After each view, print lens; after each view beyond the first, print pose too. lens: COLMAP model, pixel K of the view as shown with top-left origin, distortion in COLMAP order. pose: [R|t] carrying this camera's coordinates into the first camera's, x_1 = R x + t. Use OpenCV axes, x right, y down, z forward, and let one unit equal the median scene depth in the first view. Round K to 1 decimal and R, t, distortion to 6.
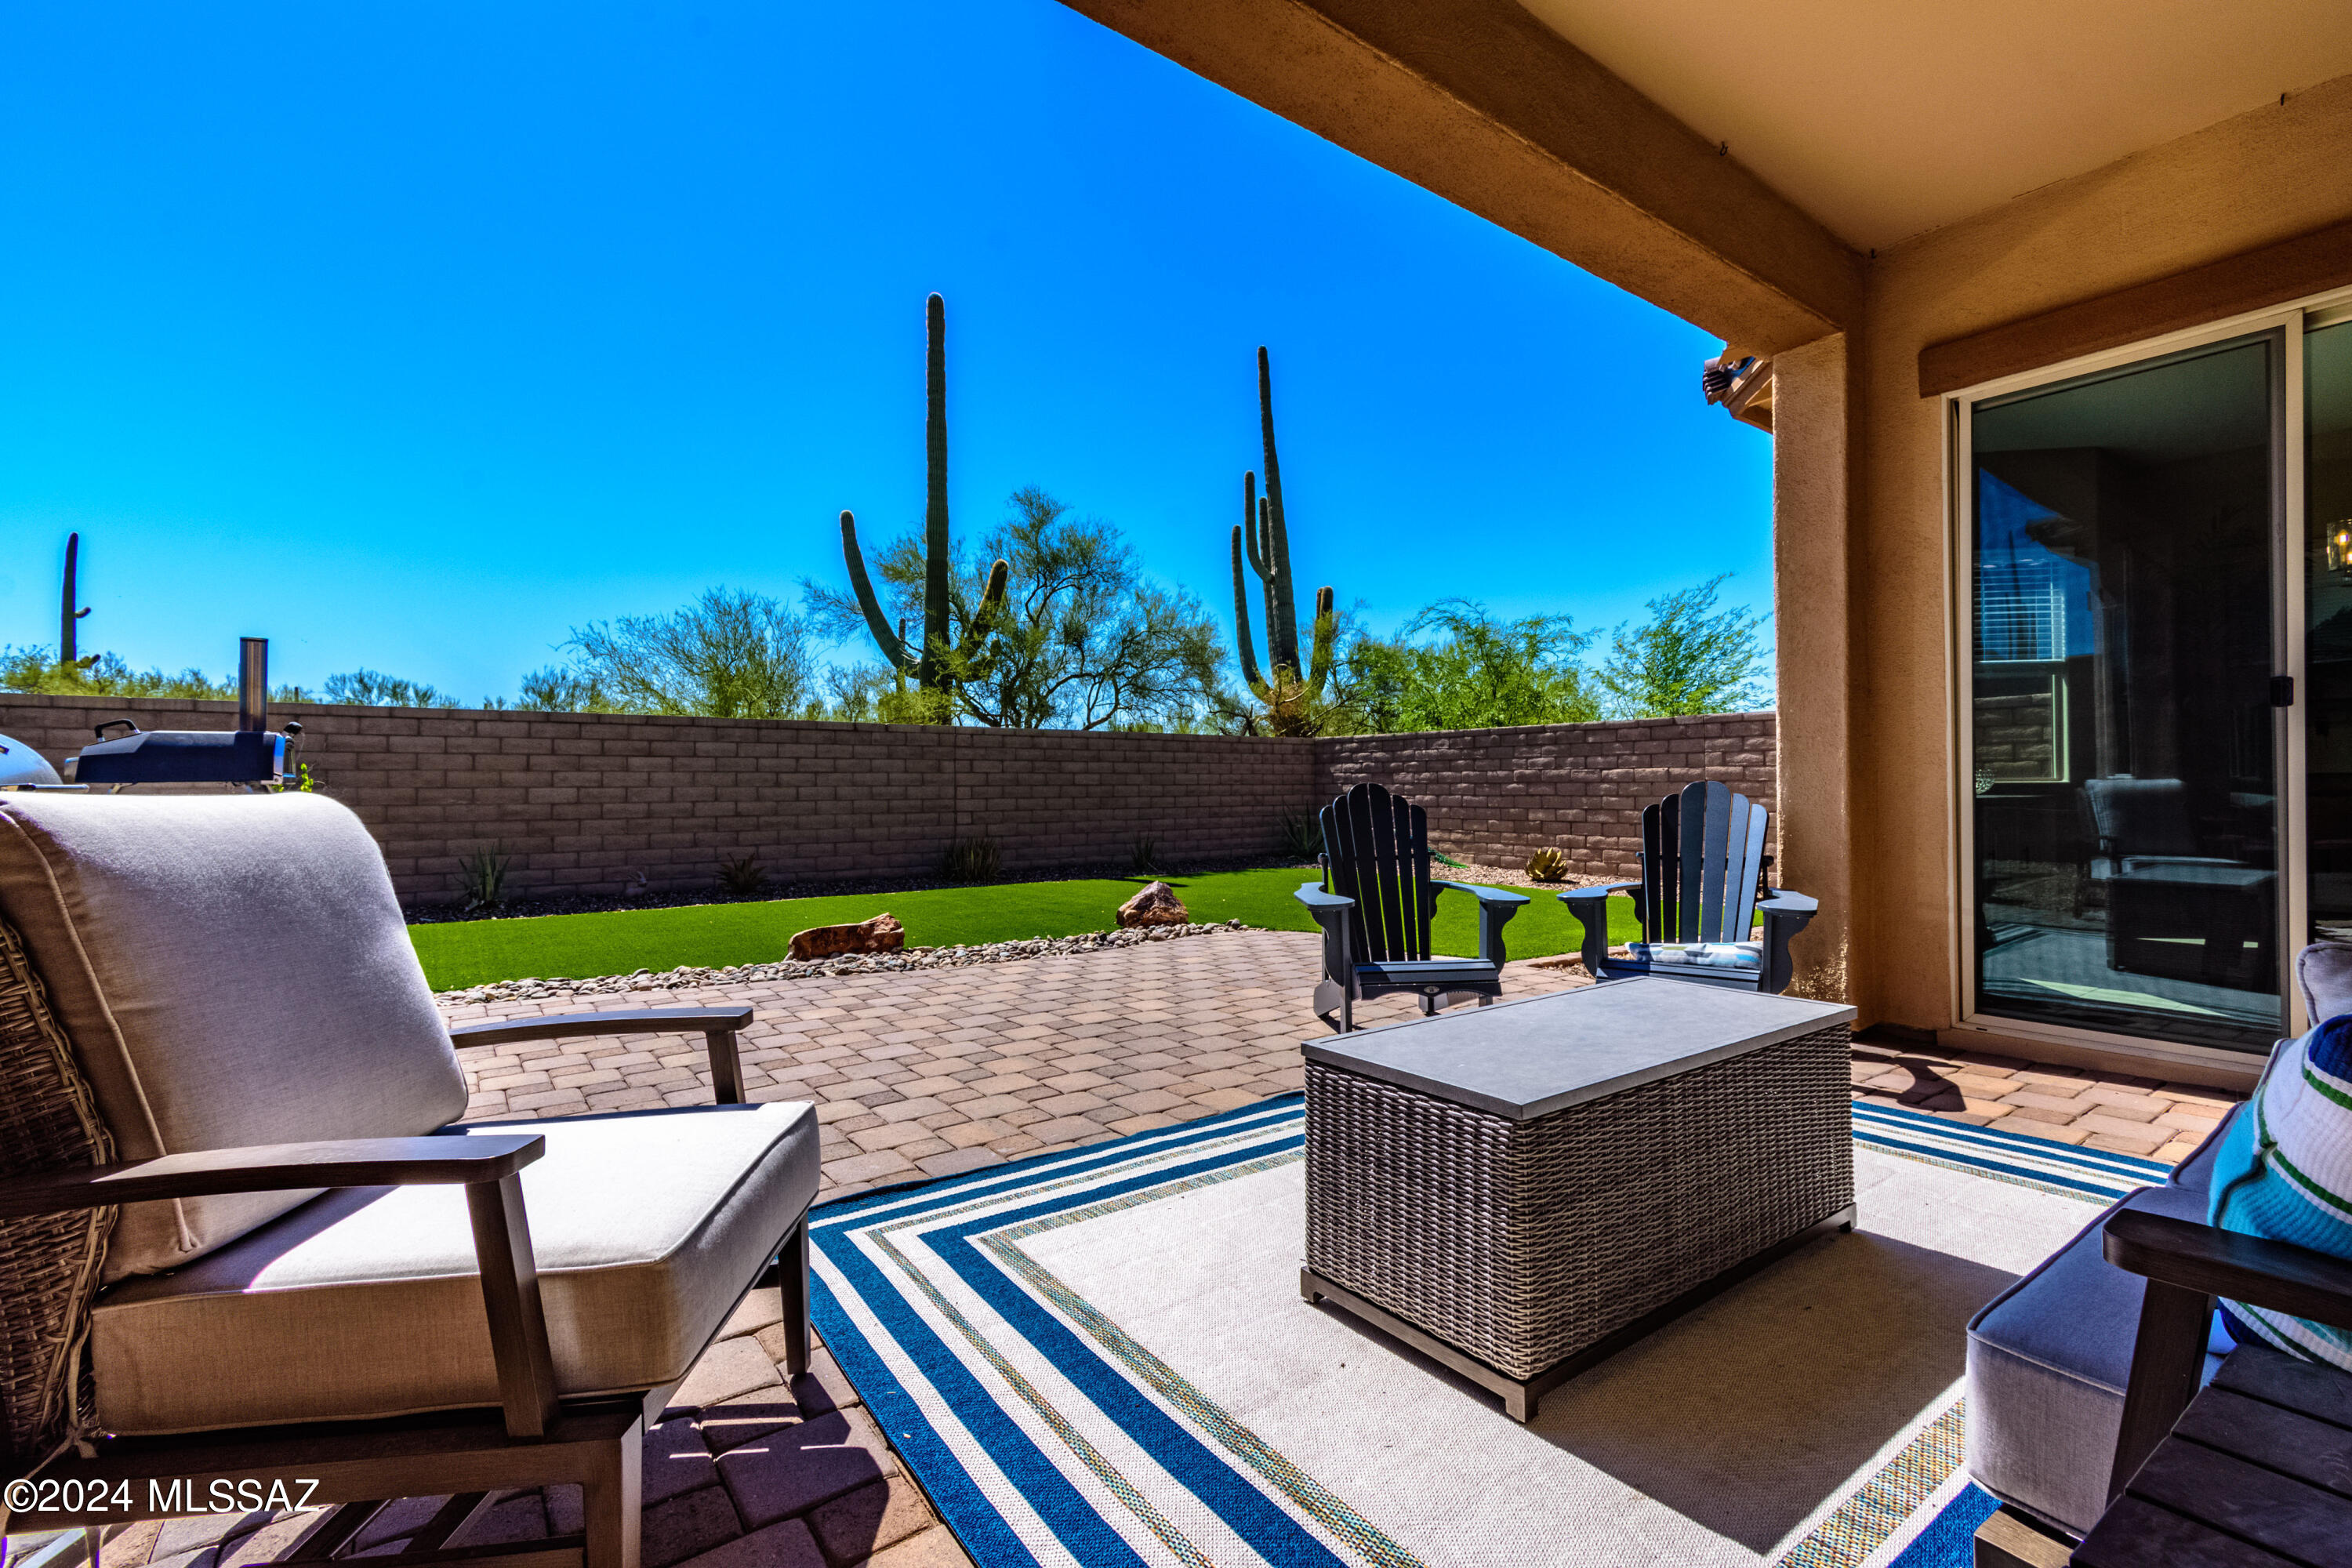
lens RADIAL K [[1033.6, 0, 1203.8], [0, 1033.6, 782.1], [0, 0, 1]] dist [0.006452, -0.005581]
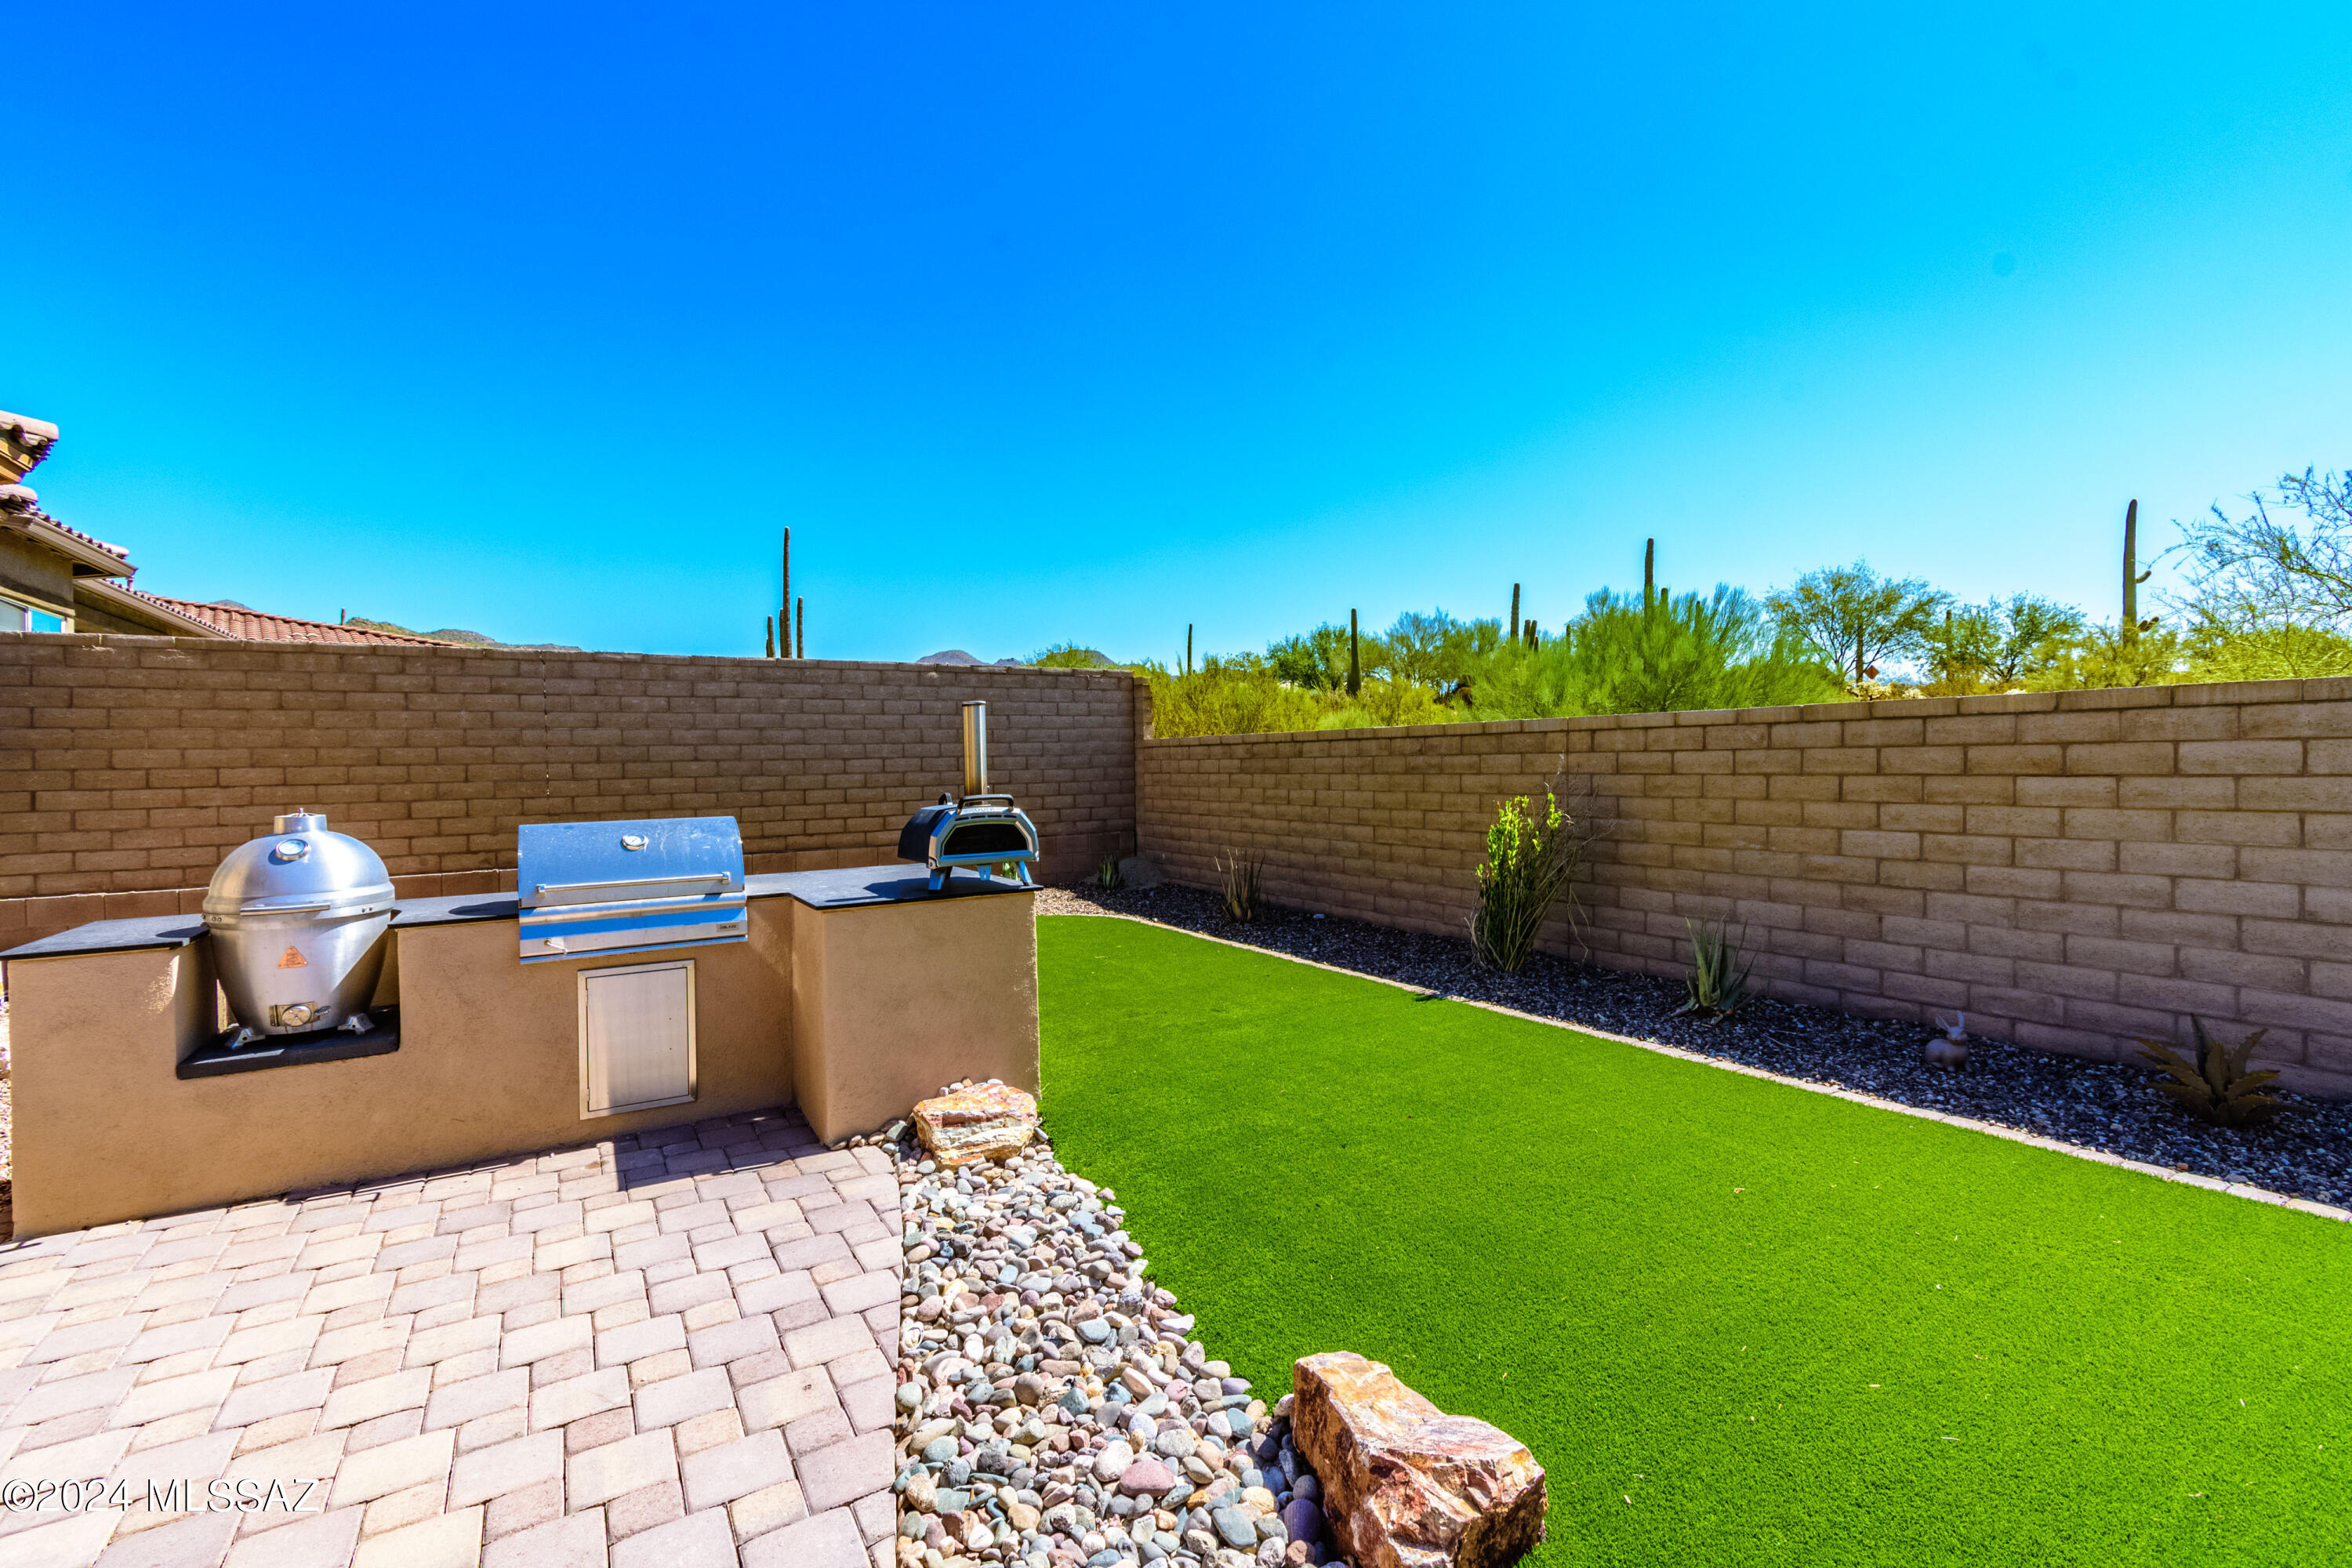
lens RADIAL K [[1033.6, 0, 1203.8], [0, 1033.6, 782.1], [0, 0, 1]] dist [0.006452, -0.005581]
pose [[-0.077344, 0.028450, -0.996598, -0.016517], [0.022366, 0.999391, 0.026794, -0.043017], [0.996754, -0.020217, -0.077933, 0.618148]]
